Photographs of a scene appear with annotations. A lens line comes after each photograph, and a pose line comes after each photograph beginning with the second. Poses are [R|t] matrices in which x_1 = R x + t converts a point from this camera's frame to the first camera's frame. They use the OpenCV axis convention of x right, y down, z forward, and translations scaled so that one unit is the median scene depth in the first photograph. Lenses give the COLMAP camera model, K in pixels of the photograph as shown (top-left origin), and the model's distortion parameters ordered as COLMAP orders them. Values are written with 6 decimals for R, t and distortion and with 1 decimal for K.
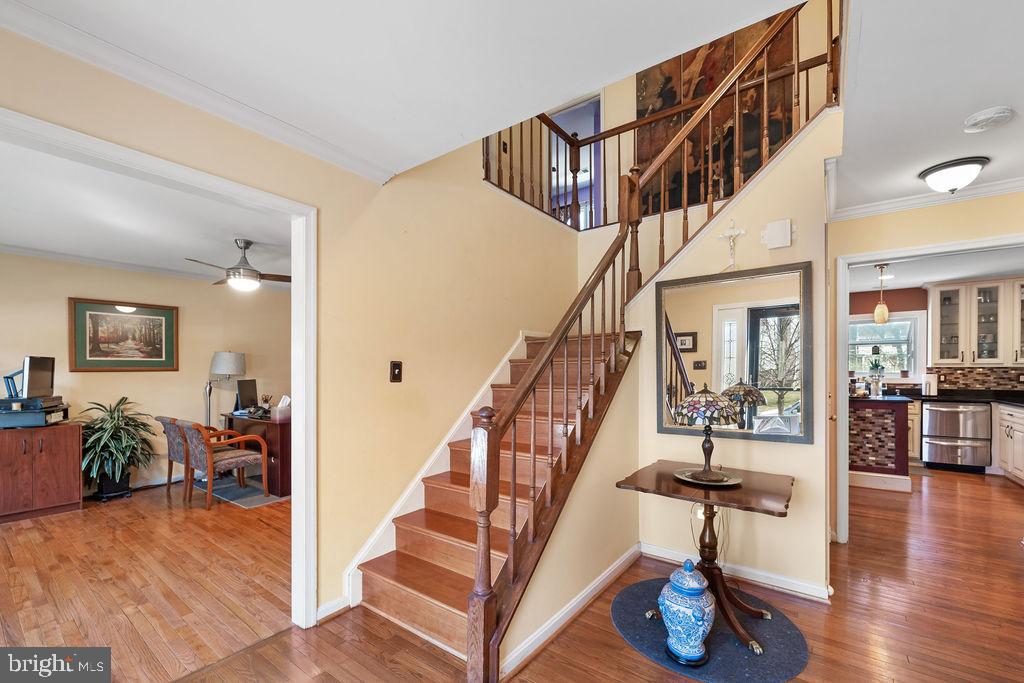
lens RADIAL K [[428.0, 0, 512.4], [0, 428.0, 373.0], [0, 0, 1]] dist [-0.000029, -0.000015]
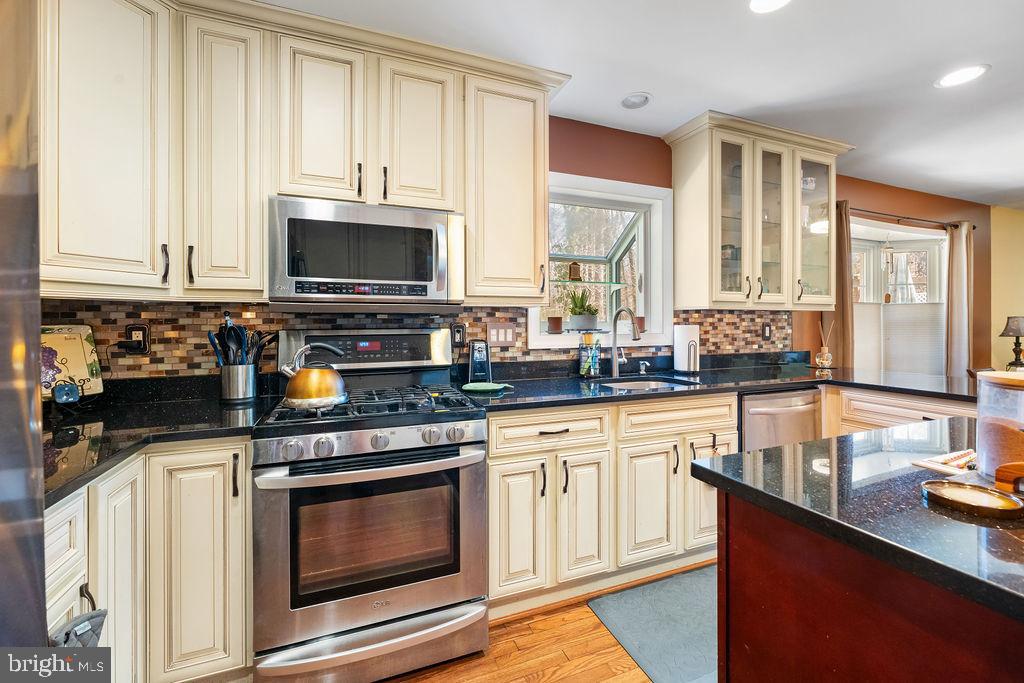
lens RADIAL K [[422.9, 0, 512.2], [0, 422.9, 322.5], [0, 0, 1]] dist [-0.000460, -0.000028]
pose [[0.527026, -0.000267, 0.849849, 0.494873], [0.001848, 0.999998, -0.000832, 0.000356], [-0.849847, 0.002009, 0.527026, 0.938400]]
